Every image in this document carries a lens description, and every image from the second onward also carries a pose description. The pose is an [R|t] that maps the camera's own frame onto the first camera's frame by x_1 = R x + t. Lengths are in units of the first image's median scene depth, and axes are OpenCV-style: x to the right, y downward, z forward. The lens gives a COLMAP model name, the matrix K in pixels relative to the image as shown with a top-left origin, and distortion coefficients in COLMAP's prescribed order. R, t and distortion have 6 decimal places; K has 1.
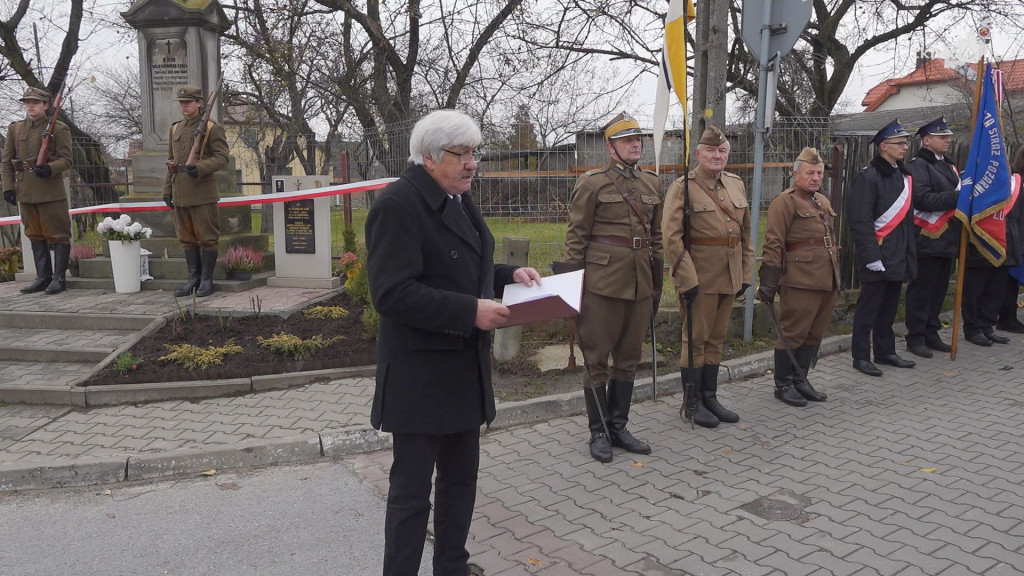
lens RADIAL K [[806.6, 0, 479.9], [0, 806.6, 282.9], [0, 0, 1]] dist [0.030623, -0.003045]
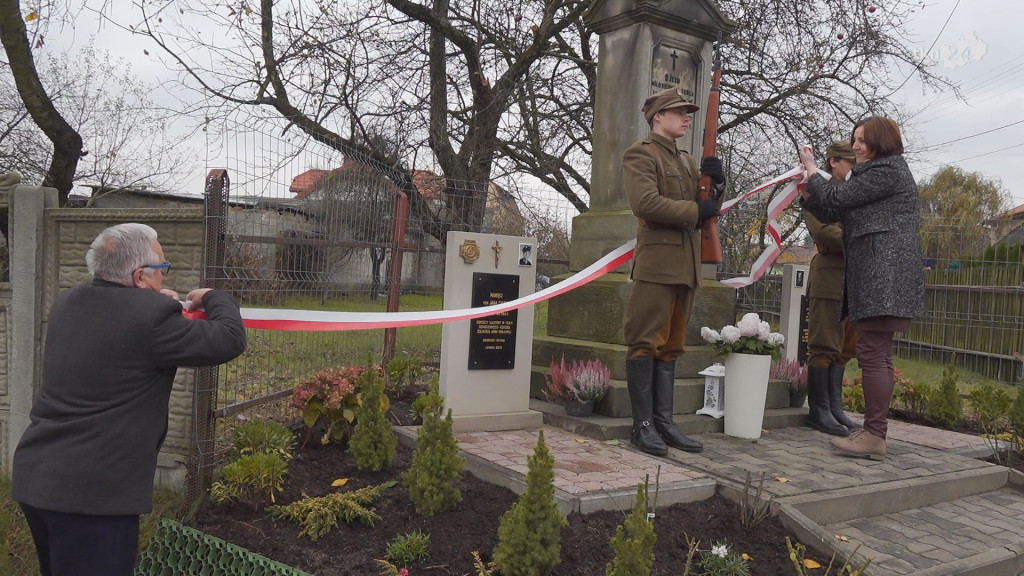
lens RADIAL K [[849.6, 0, 519.1], [0, 849.6, 290.0], [0, 0, 1]] dist [0.000945, 0.002032]
pose [[0.658258, 0.043940, 0.751509, -0.998134], [0.022285, 0.996720, -0.077798, -0.051702], [-0.752462, 0.067958, 0.655120, 0.660659]]
